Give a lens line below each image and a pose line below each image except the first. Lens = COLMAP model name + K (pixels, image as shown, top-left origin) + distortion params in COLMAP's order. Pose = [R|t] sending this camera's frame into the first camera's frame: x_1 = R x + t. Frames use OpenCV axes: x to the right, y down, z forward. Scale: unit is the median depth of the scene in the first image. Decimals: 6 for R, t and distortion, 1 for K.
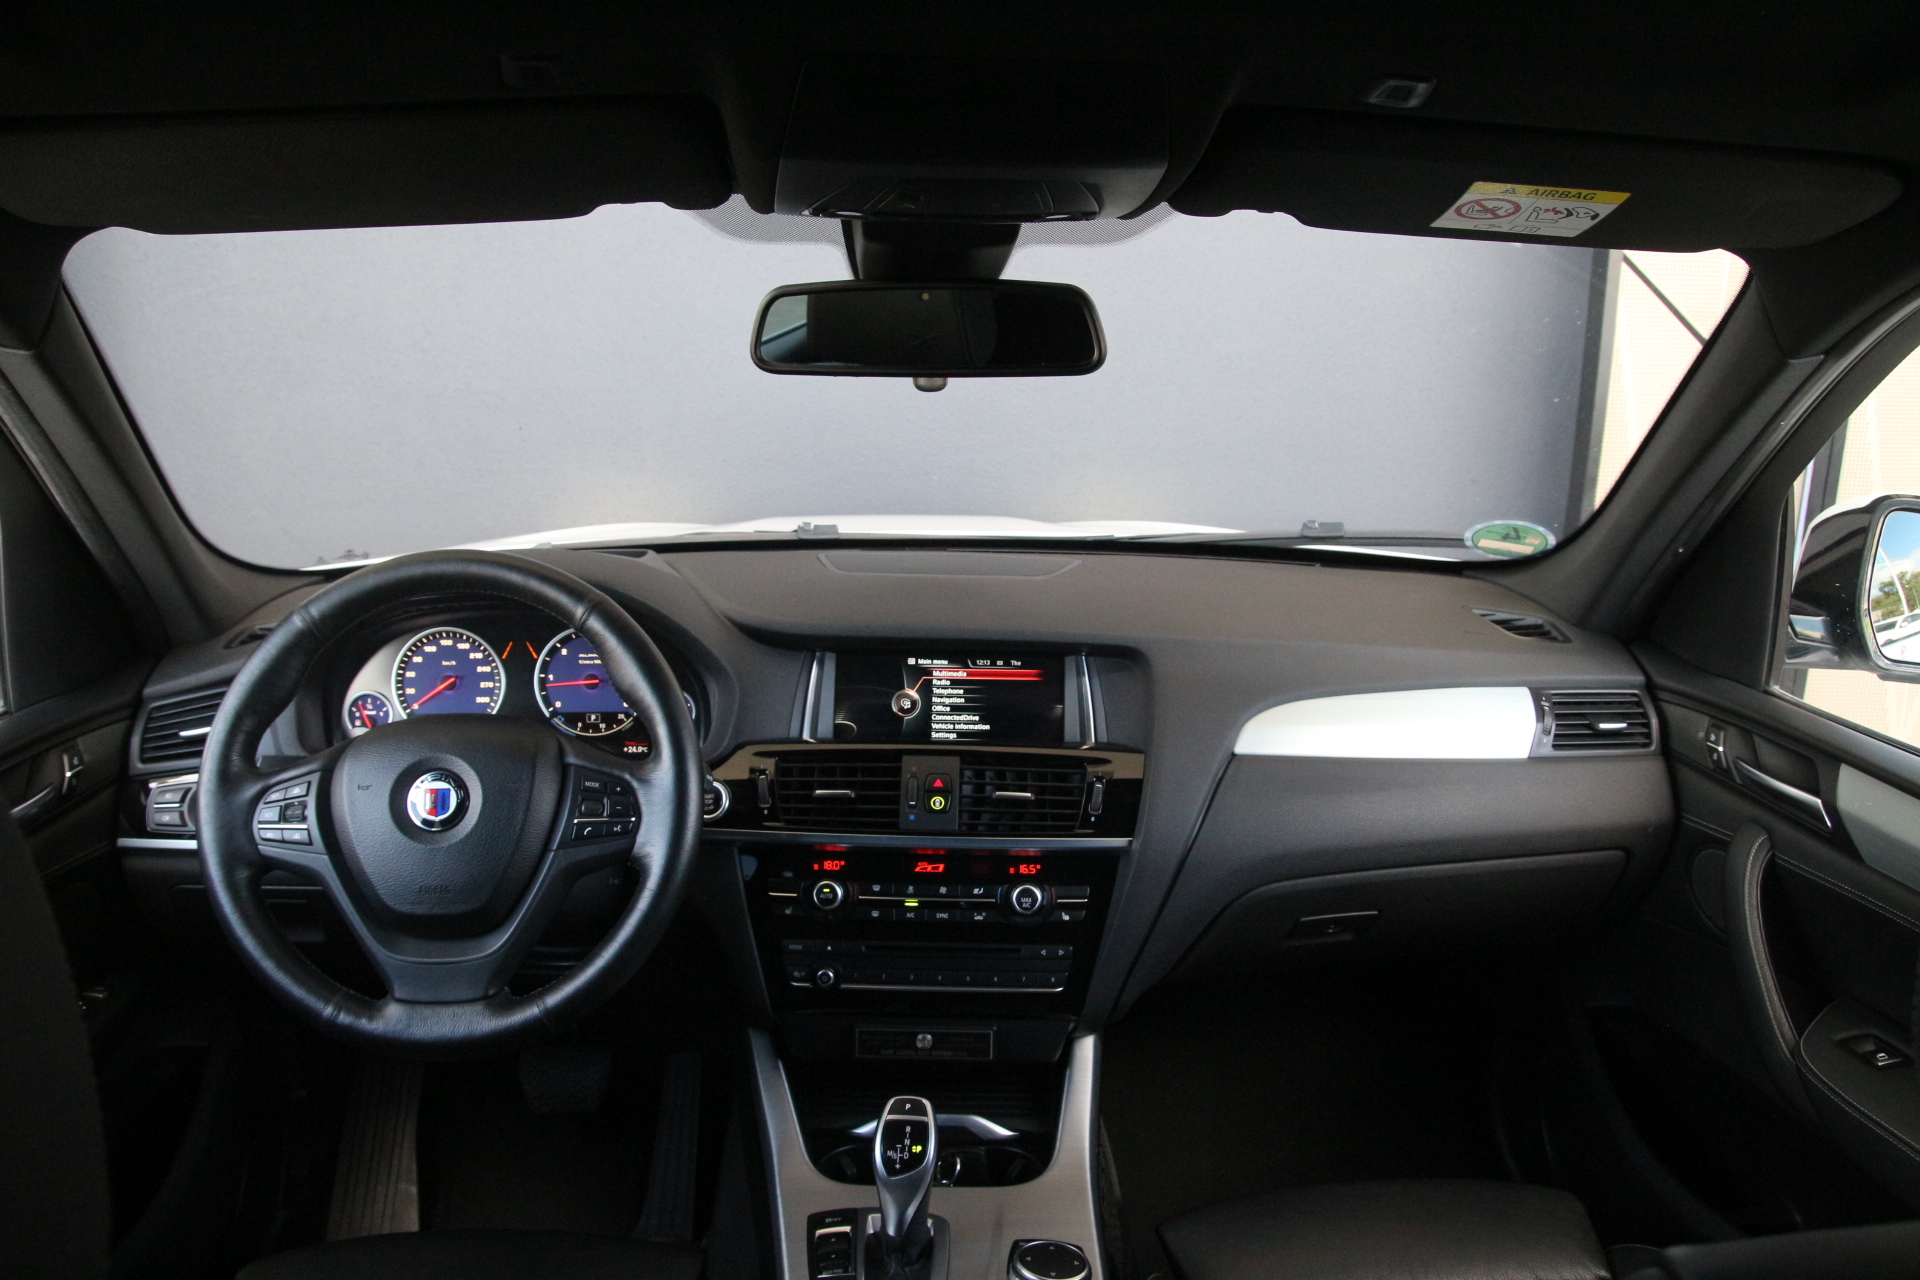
lens RADIAL K [[1483.3, 0, 952.1], [0, 1483.3, 659.5], [0, 0, 1]] dist [-0.086552, 0.006549]
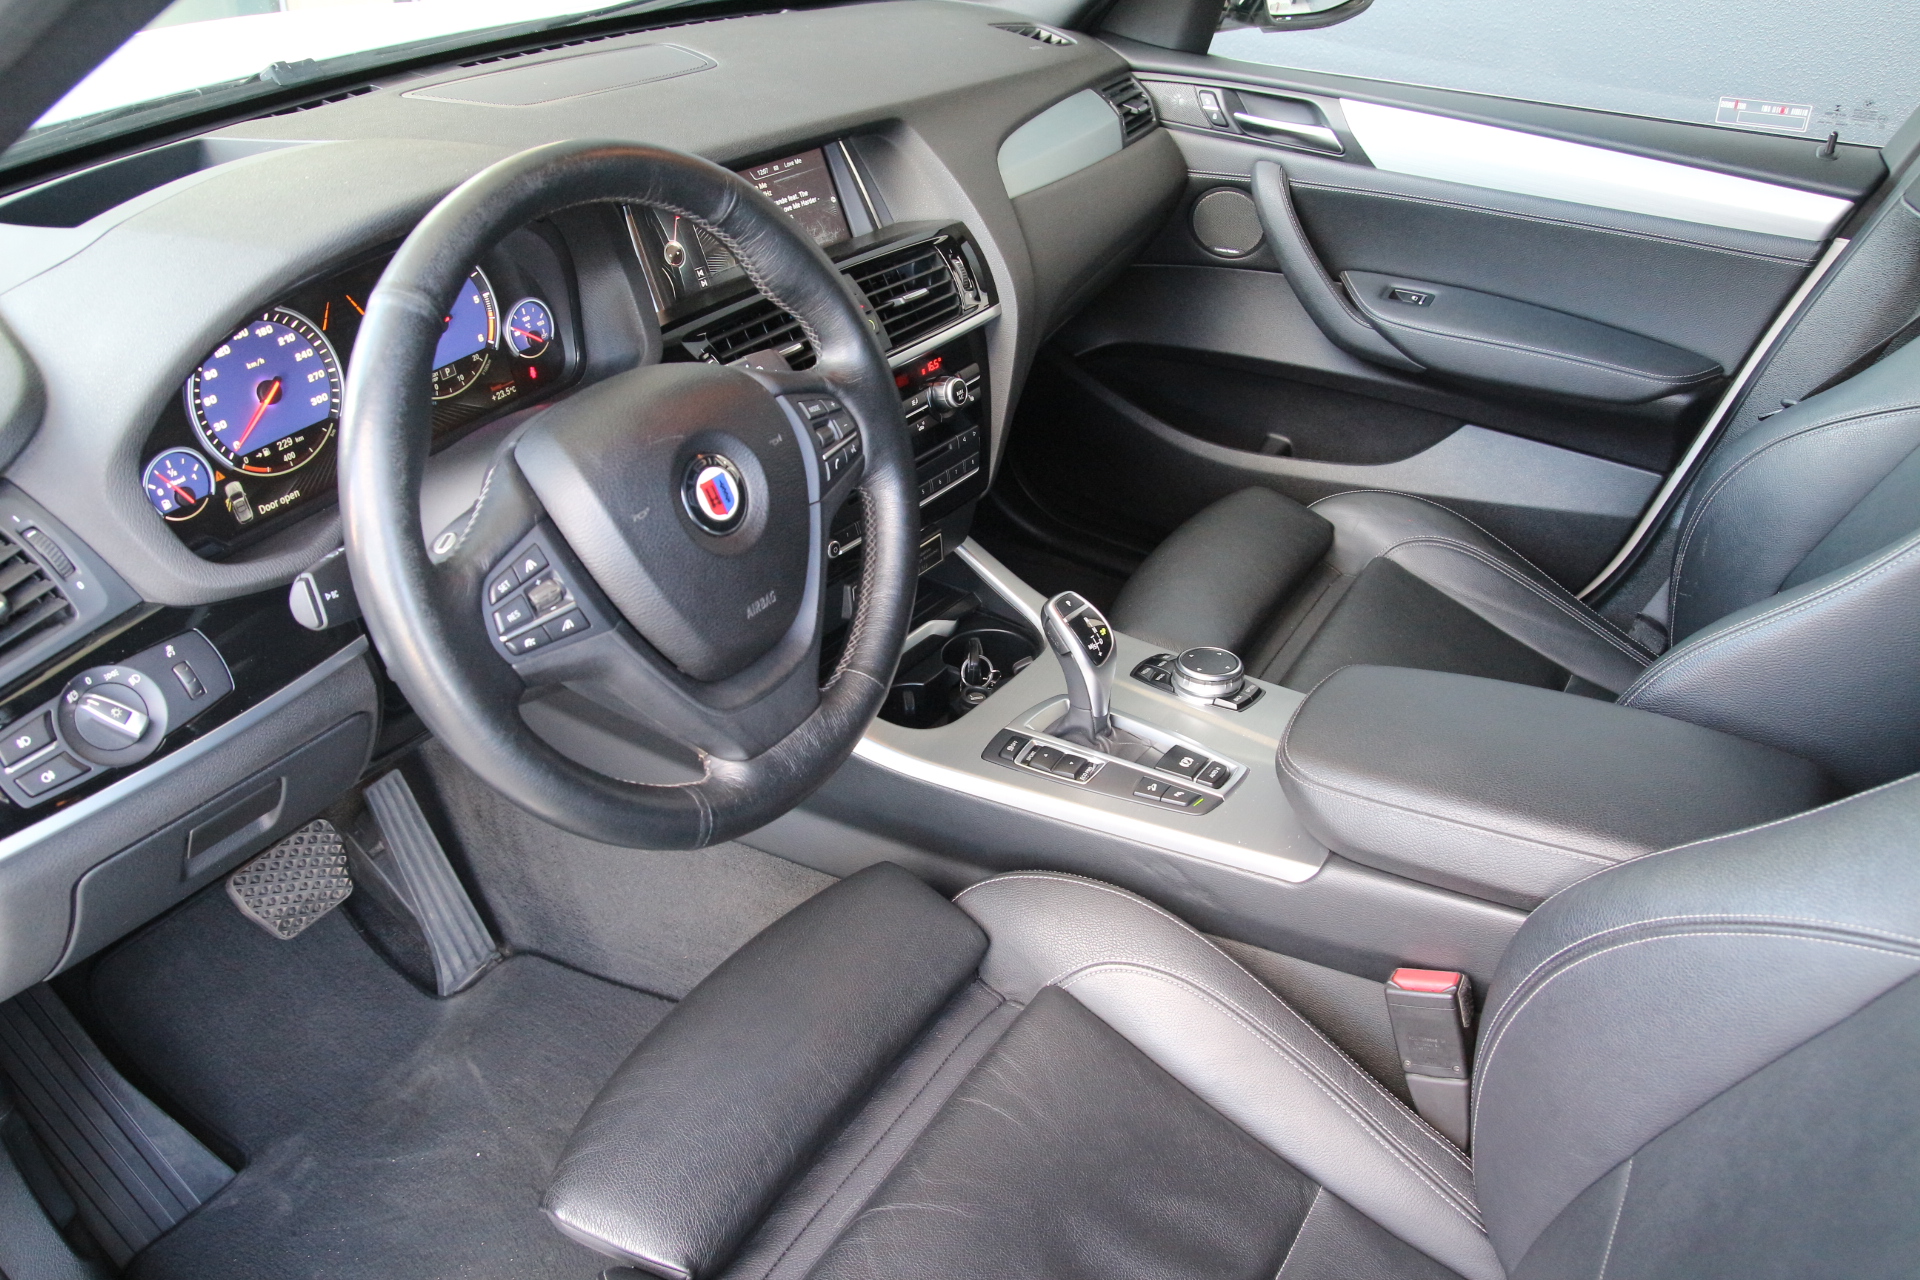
lens RADIAL K [[1483.3, 0, 961.7], [0, 1483.3, 649.4], [0, 0, 1]] dist [-0.086552, 0.006549]
pose [[0.576497, -0.448893, 0.682749, -0.655456], [0.177408, 0.884409, 0.431681, -0.105929], [-0.797607, -0.127738, 0.589496, 0.365174]]
